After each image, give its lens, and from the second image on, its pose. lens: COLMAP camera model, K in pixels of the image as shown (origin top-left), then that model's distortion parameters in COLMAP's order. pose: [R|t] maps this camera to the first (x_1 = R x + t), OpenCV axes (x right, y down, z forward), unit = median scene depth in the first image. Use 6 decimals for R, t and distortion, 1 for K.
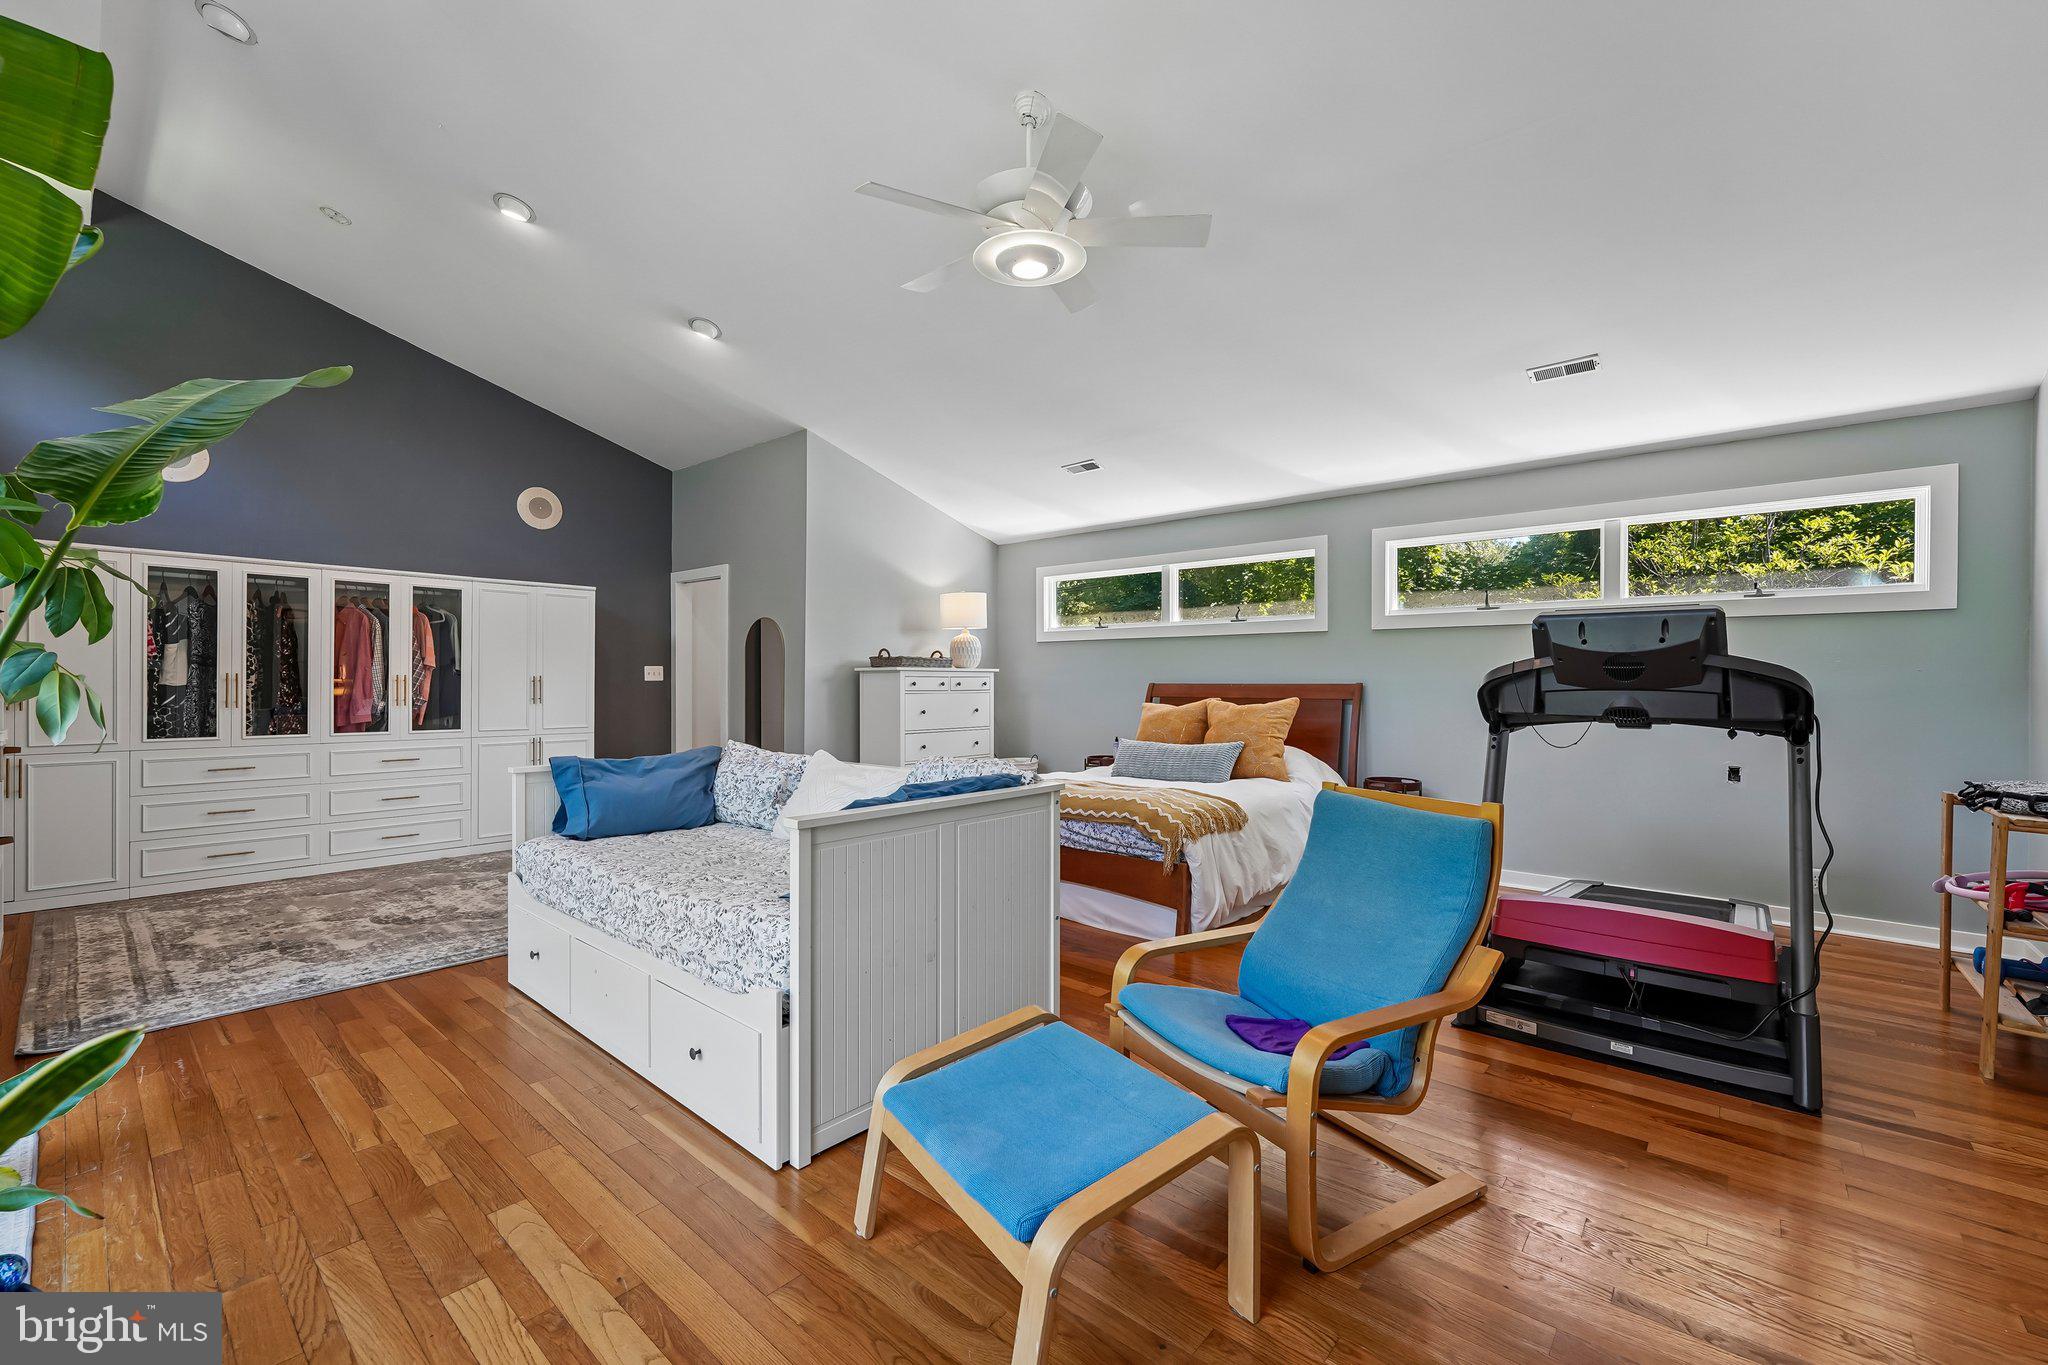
lens RADIAL K [[837.7, 0, 1019.7], [0, 837.7, 674.6], [0, 0, 1]] dist [0.000010, -0.000363]
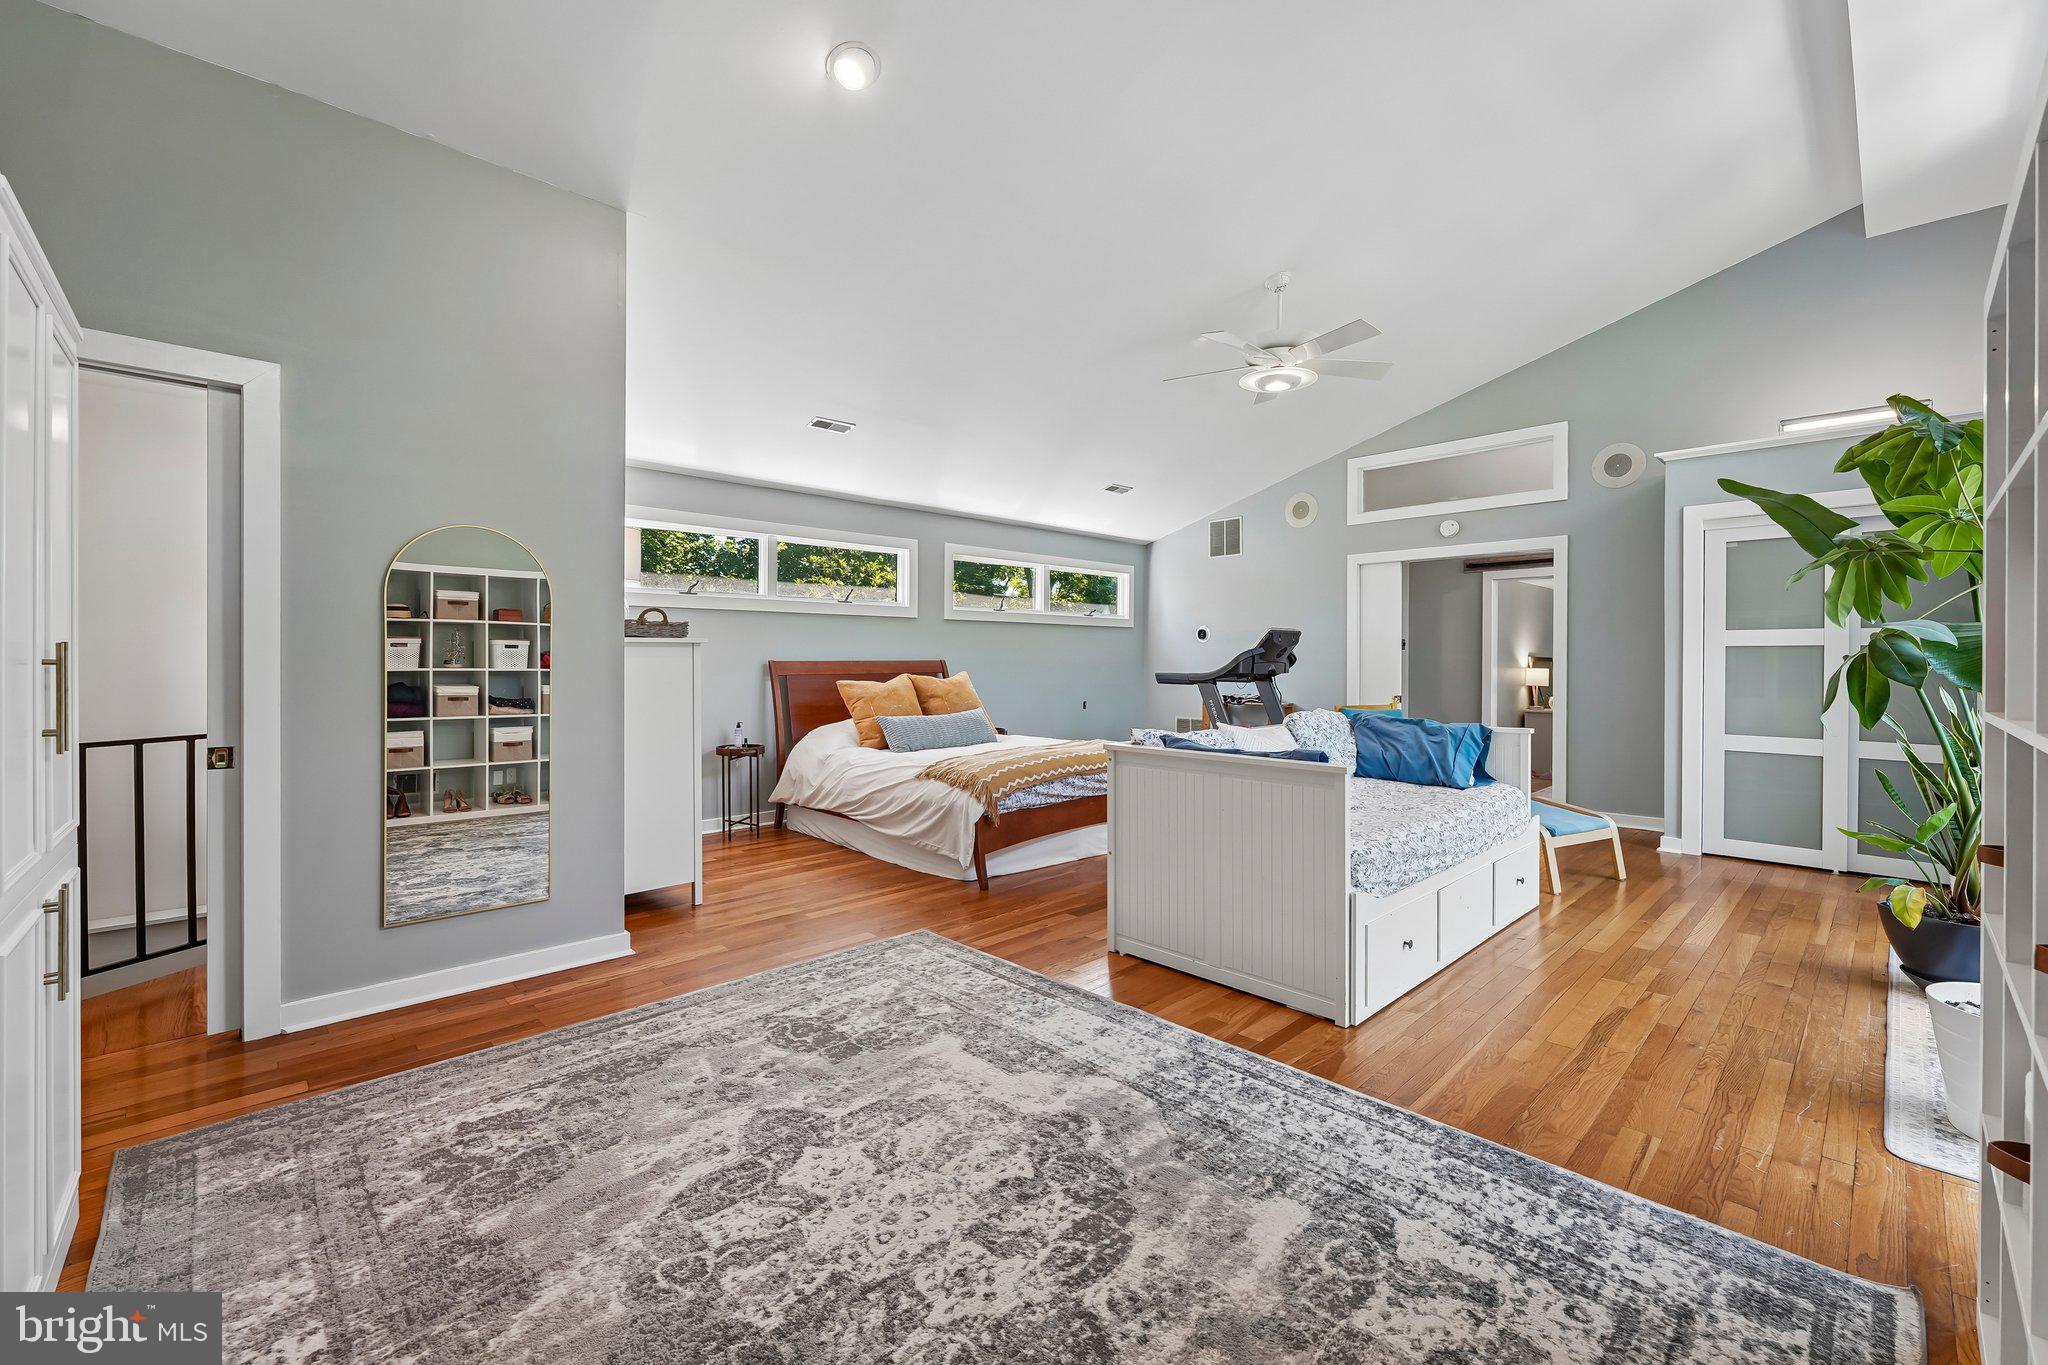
lens RADIAL K [[837.7, 0, 1023.9], [0, 837.7, 668.9], [0, 0, 1]] dist [0.000010, -0.000363]
pose [[0.087568, -0.014840, 0.996048, -1.388389], [-0.009735, 0.999829, 0.015752, 0.004554], [-0.996111, -0.011076, 0.087408, 1.197827]]
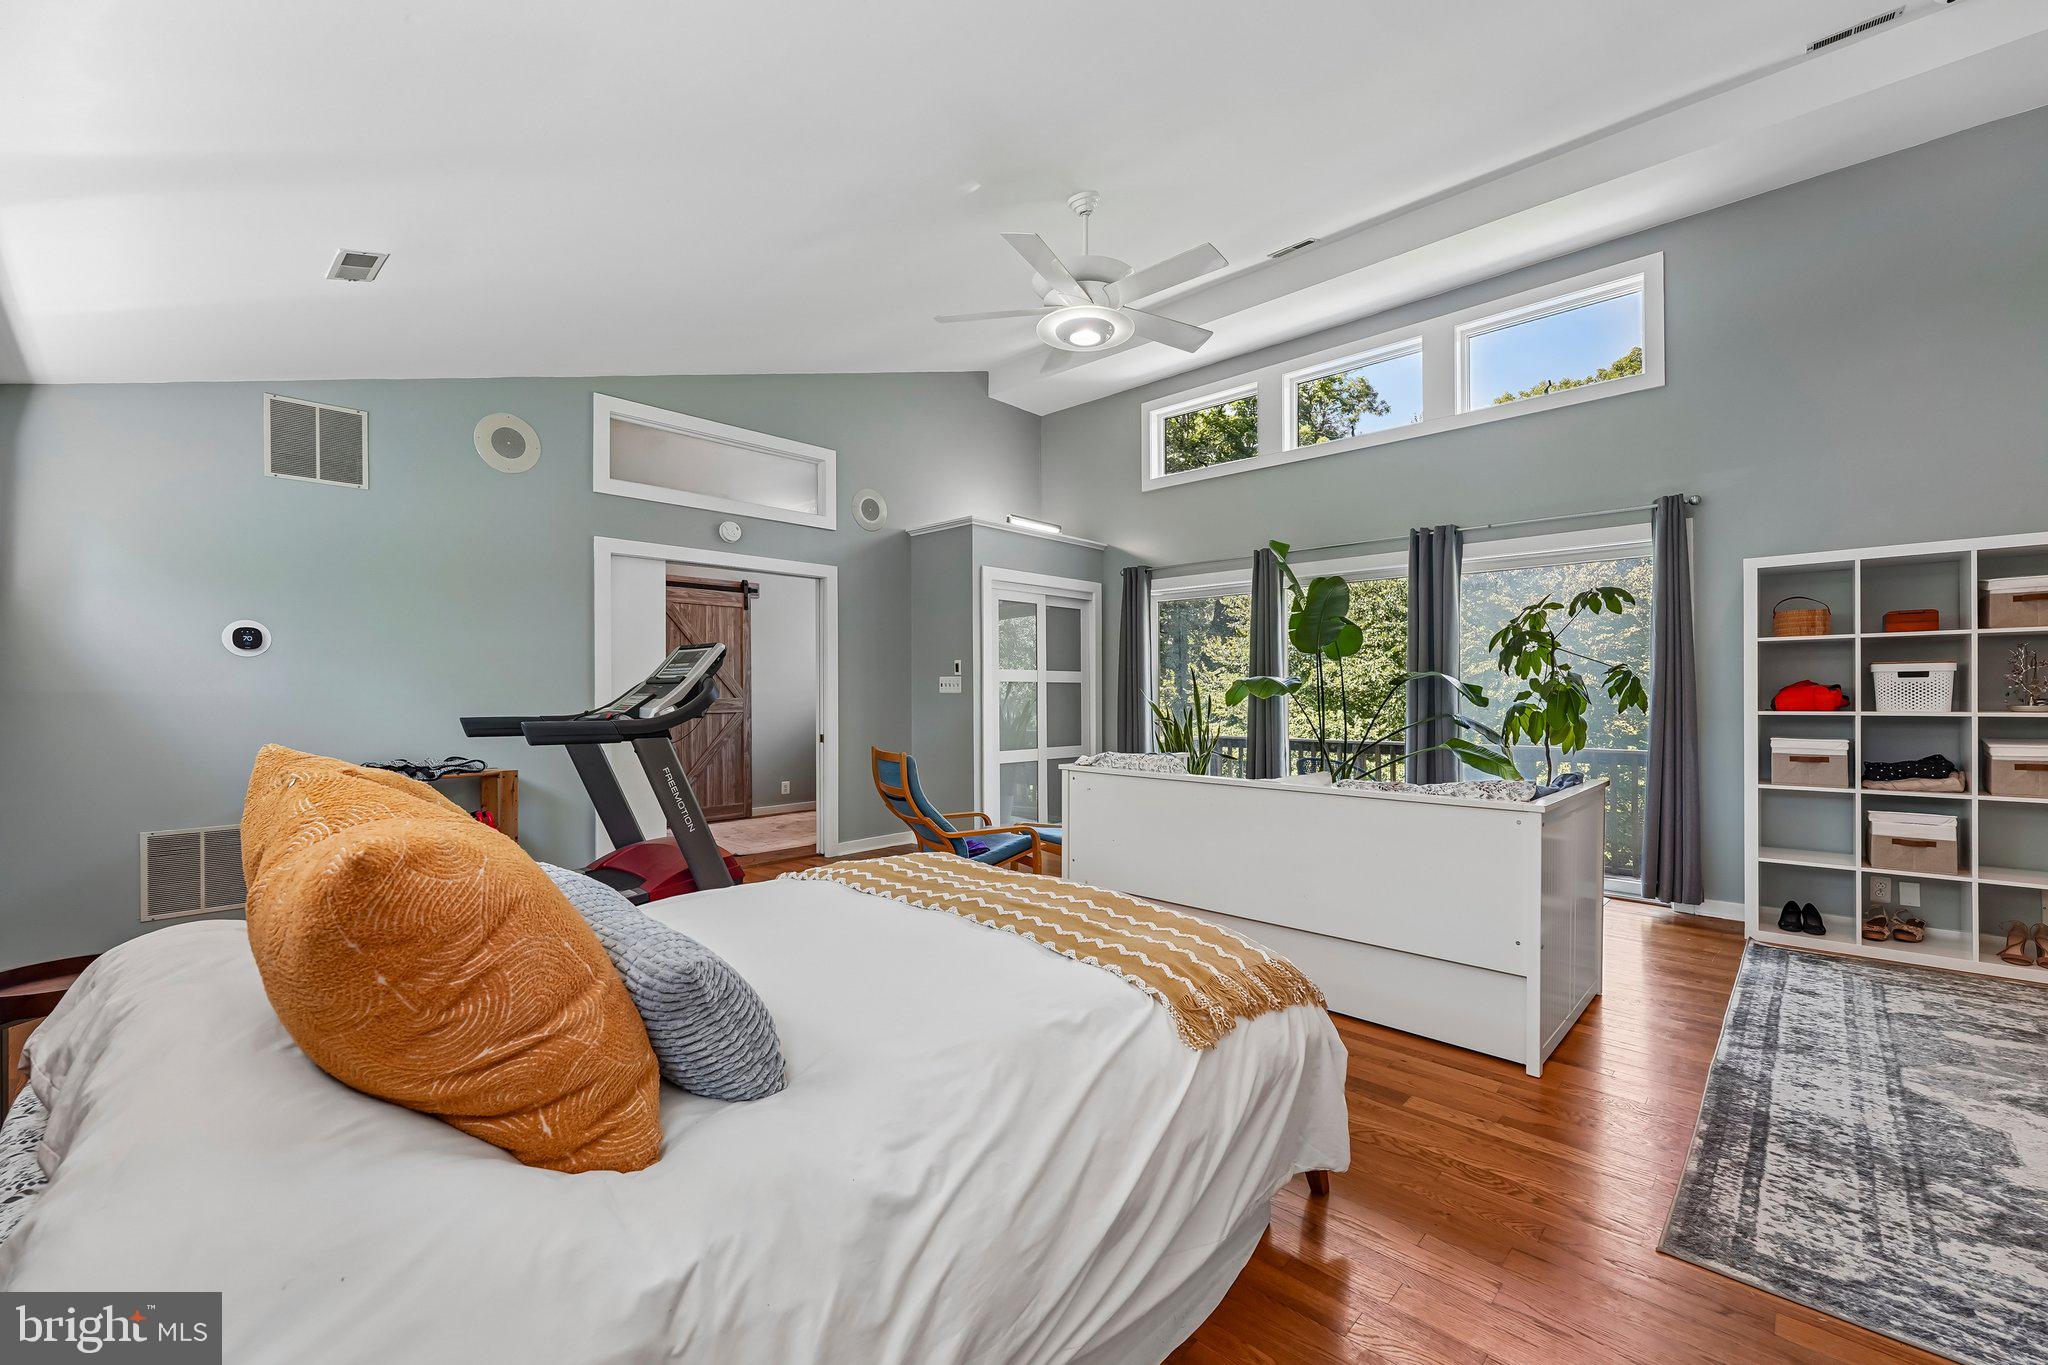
lens RADIAL K [[837.7, 0, 1025.6], [0, 837.7, 687.0], [0, 0, 1]] dist [0.000010, -0.000363]
pose [[-0.998721, -0.002623, 0.050502, 0.036549], [-0.003243, 0.999920, -0.012200, 0.012179], [-0.050466, -0.012348, -0.998649, 1.965591]]
